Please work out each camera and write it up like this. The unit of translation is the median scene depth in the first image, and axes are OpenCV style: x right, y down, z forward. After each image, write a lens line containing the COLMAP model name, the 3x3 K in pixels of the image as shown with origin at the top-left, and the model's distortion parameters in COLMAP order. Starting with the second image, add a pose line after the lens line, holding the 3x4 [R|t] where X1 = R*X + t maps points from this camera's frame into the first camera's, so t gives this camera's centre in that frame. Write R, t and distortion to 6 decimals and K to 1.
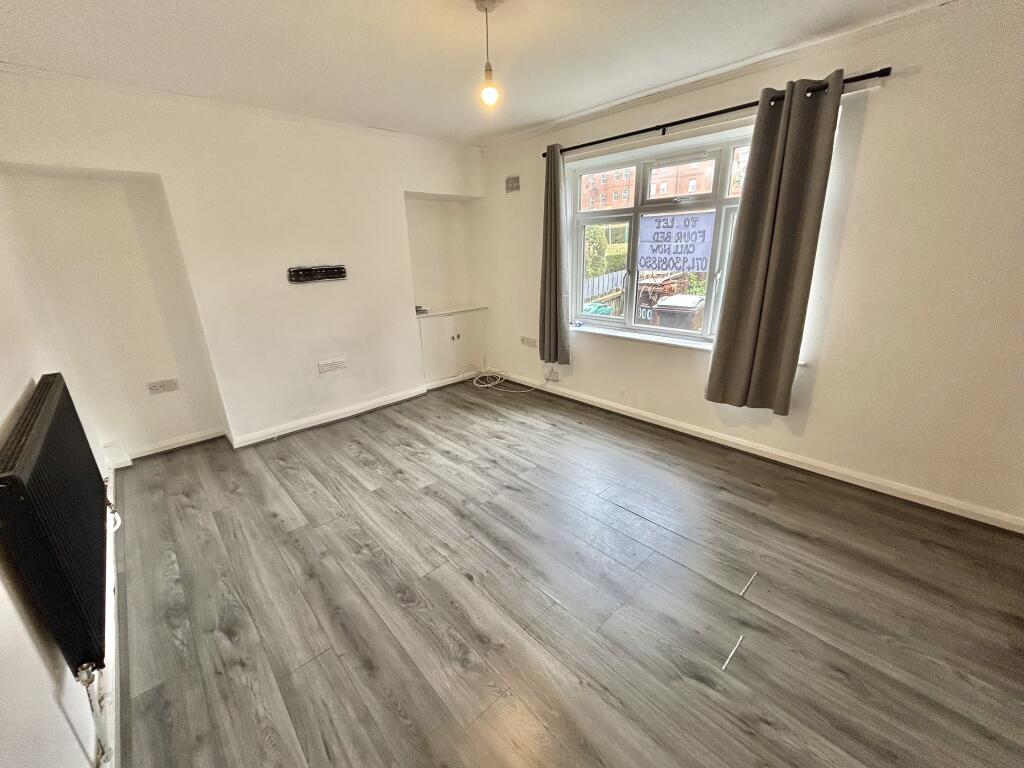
lens RADIAL K [[412.5, 0, 512.0], [0, 412.5, 384.0], [0, 0, 1]] dist [-0.002603, 0.000174]
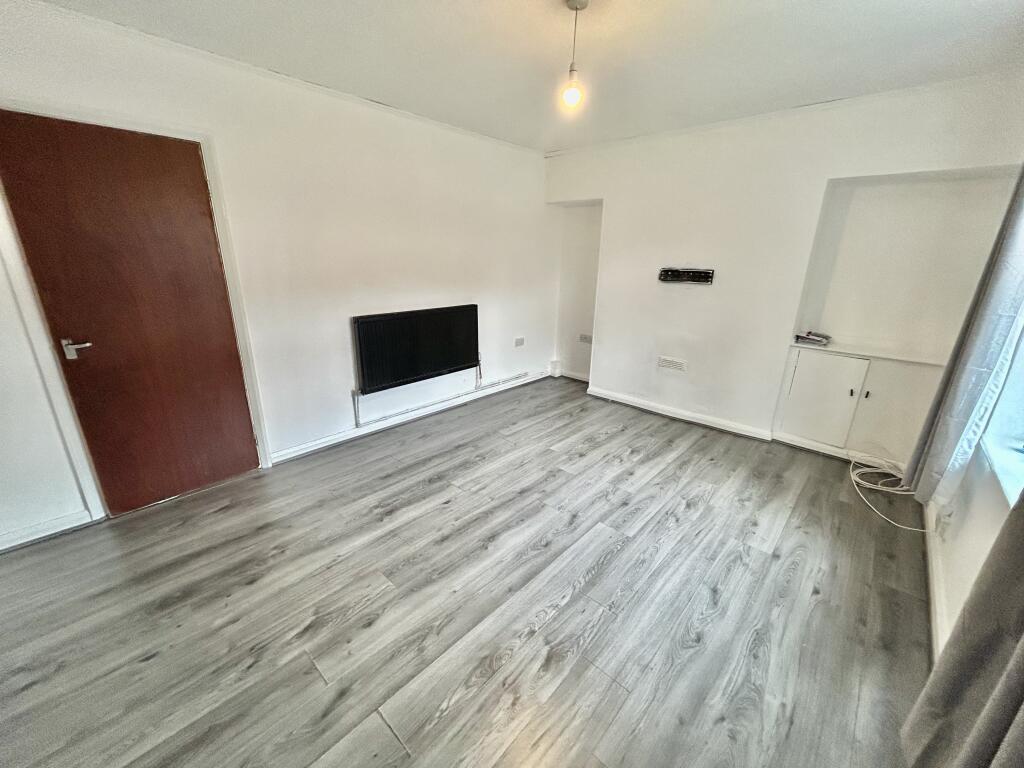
lens RADIAL K [[412.5, 0, 512.0], [0, 412.5, 384.0], [0, 0, 1]] dist [-0.002603, 0.000174]
pose [[0.073370, 0.328866, -0.941522, 0.622059], [-0.329150, 0.899153, 0.288417, -0.193129], [0.941423, 0.288740, 0.174217, 0.521576]]
